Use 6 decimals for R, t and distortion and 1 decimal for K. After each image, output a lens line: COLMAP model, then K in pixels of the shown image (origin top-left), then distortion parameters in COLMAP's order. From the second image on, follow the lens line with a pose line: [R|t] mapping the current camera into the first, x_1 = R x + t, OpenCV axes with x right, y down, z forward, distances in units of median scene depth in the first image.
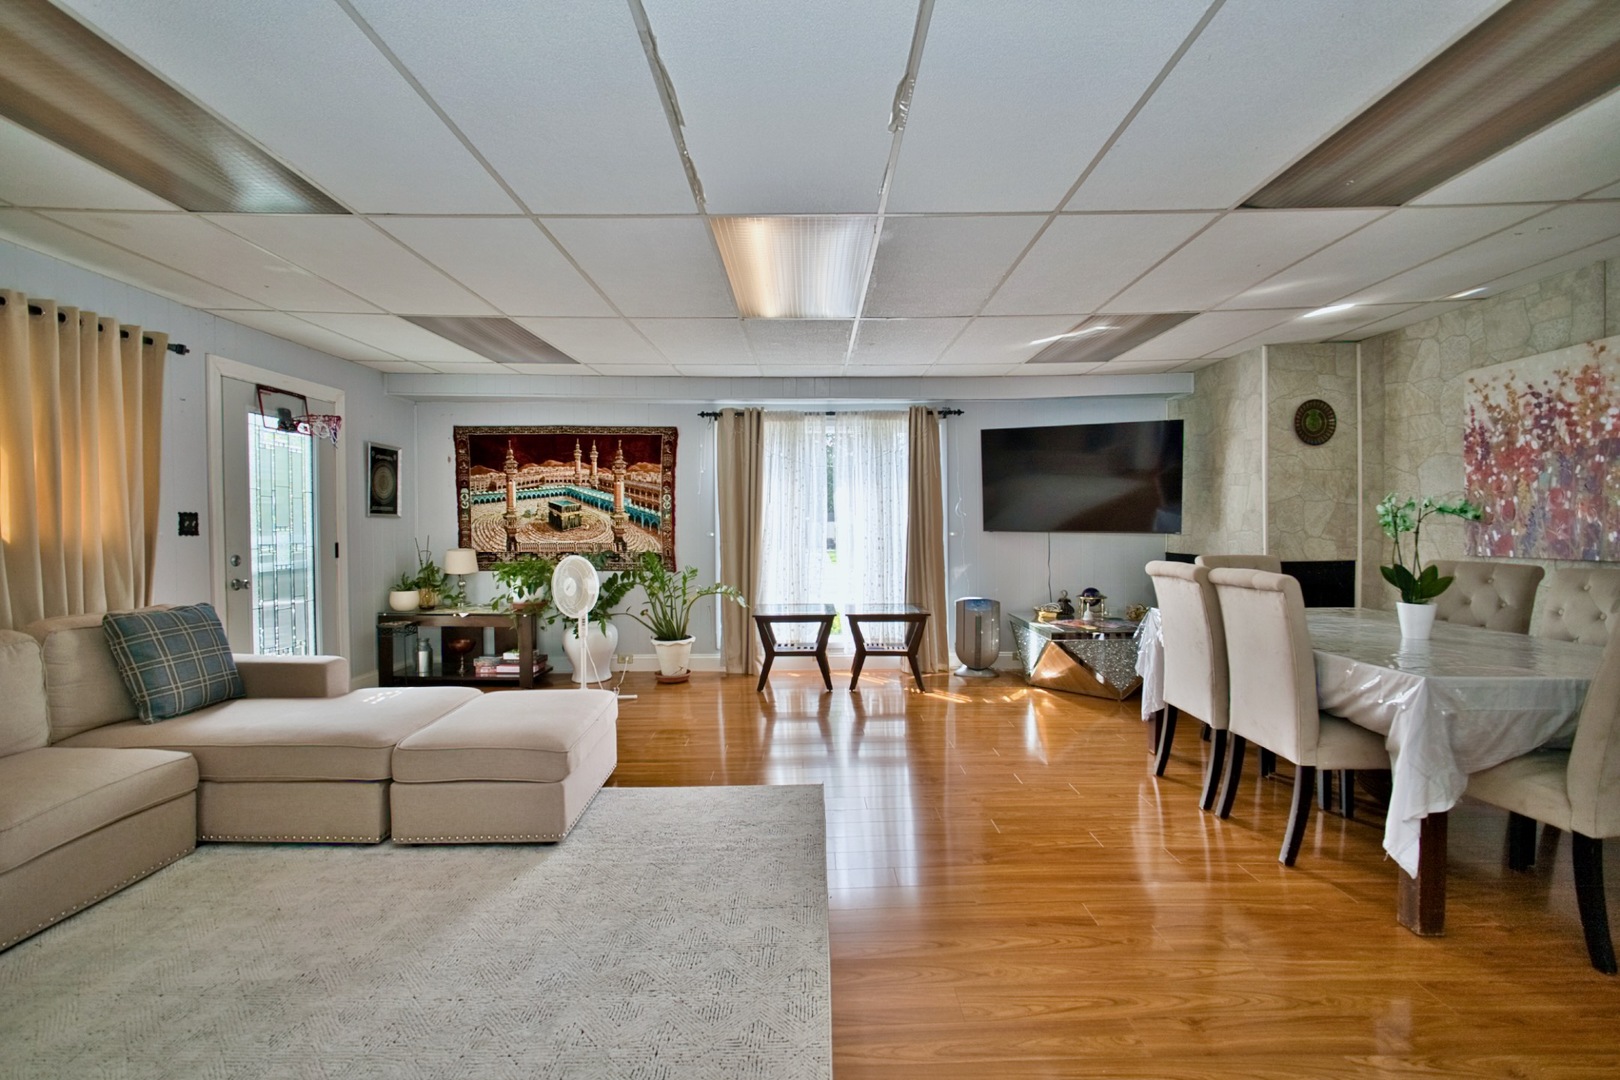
lens RADIAL K [[704.6, 0, 805.5], [0, 704.6, 533.5], [0, 0, 1]] dist [-0.024162, 0.006686]
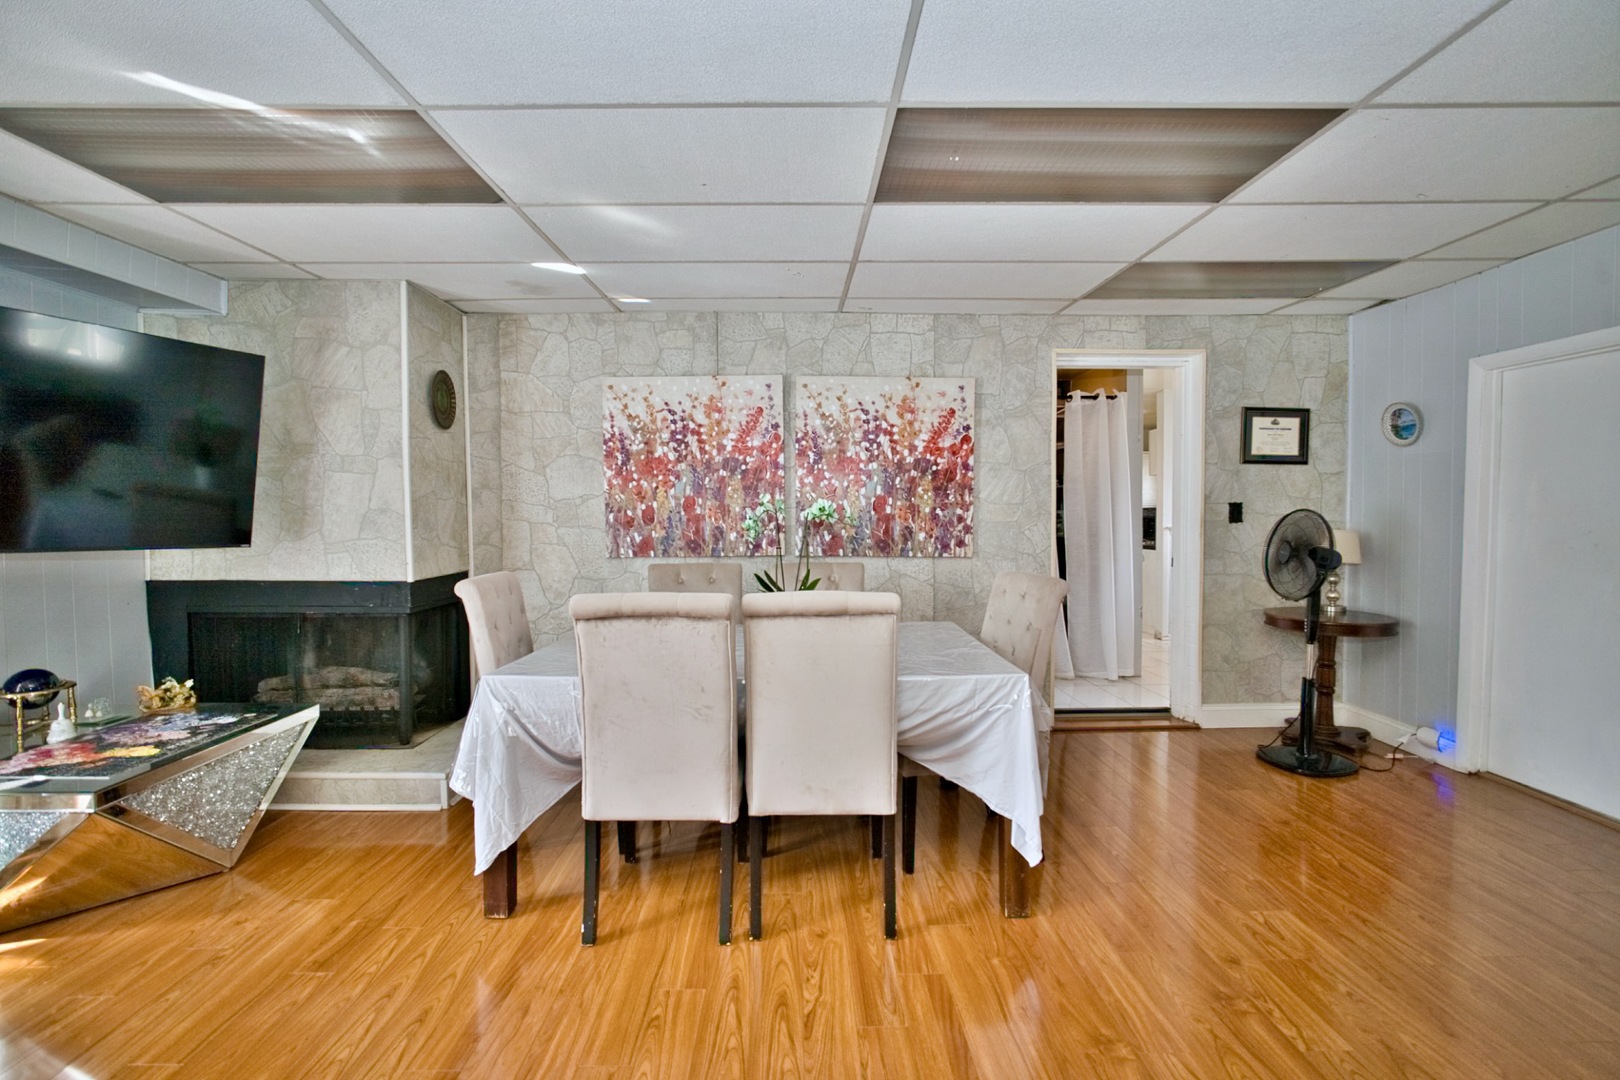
lens RADIAL K [[704.6, 0, 808.3], [0, 704.6, 538.4], [0, 0, 1]] dist [-0.024162, 0.006686]
pose [[-0.020210, -0.024082, 0.999506, -0.072237], [0.019063, 0.999519, 0.024467, -0.013363], [-0.999614, 0.019548, -0.019741, 0.584916]]
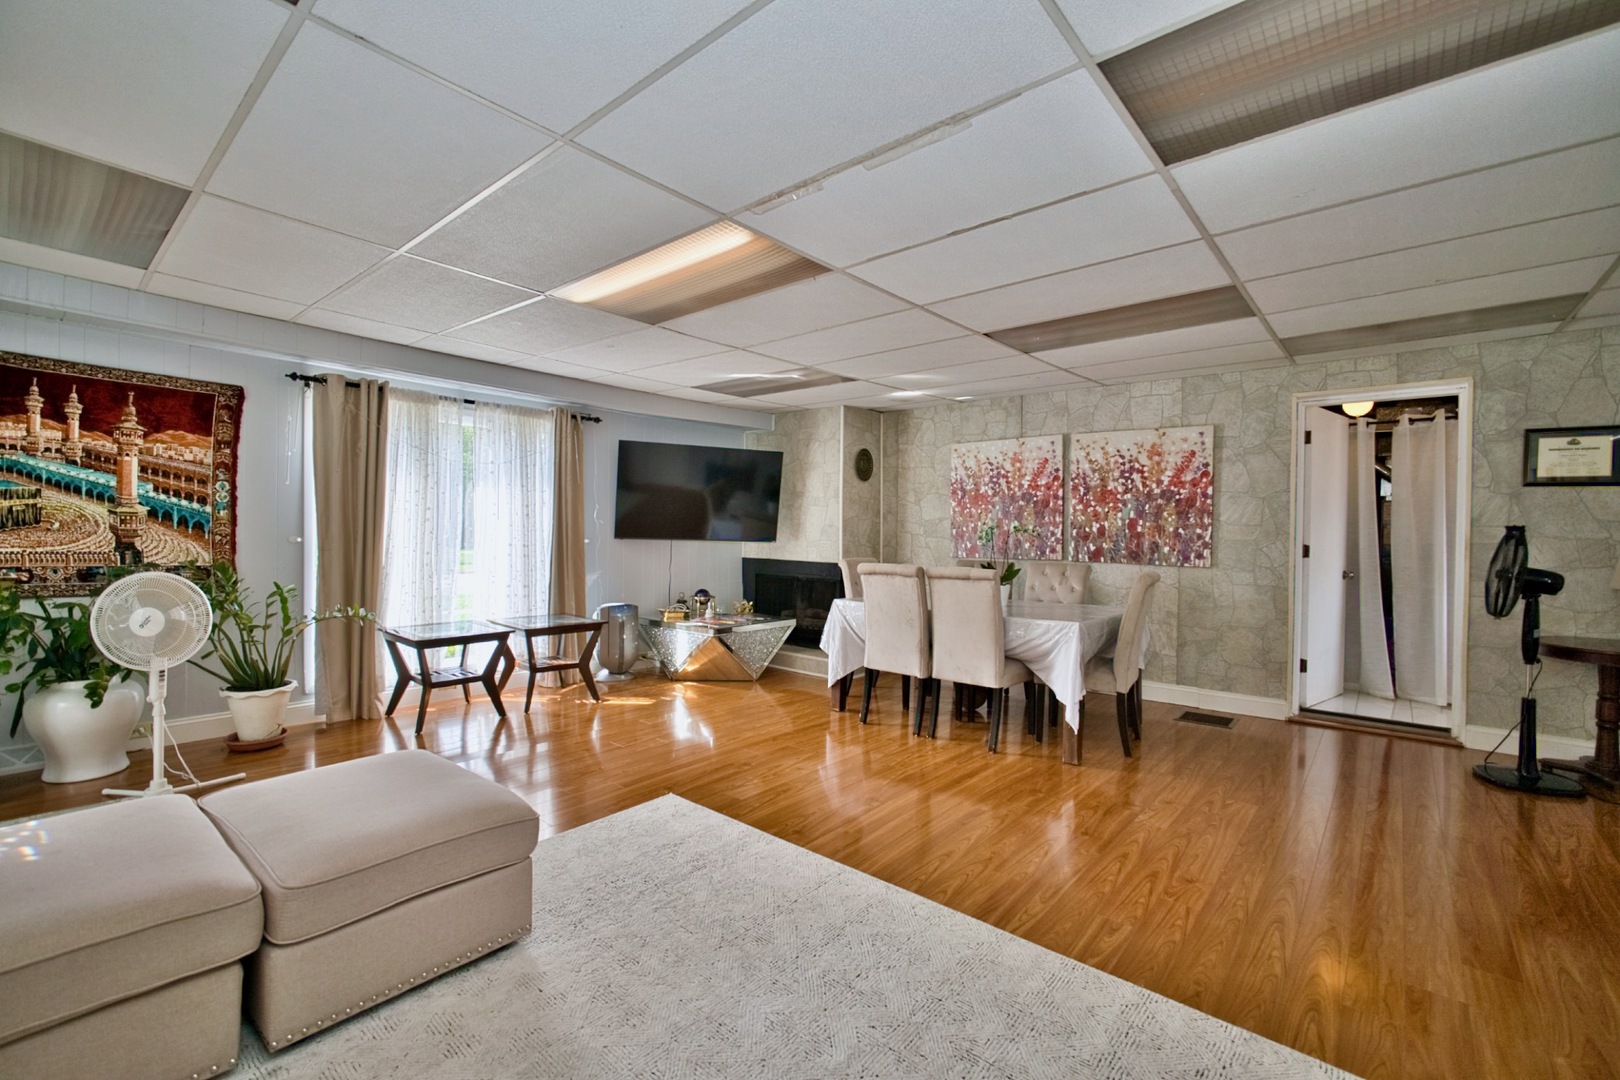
lens RADIAL K [[704.6, 0, 807.8], [0, 704.6, 538.1], [0, 0, 1]] dist [-0.024162, 0.006686]
pose [[0.648860, 0.009372, 0.760850, -0.425764], [-0.007491, 0.999954, -0.005929, -0.000020], [-0.760871, -0.001853, 0.648901, 0.147065]]
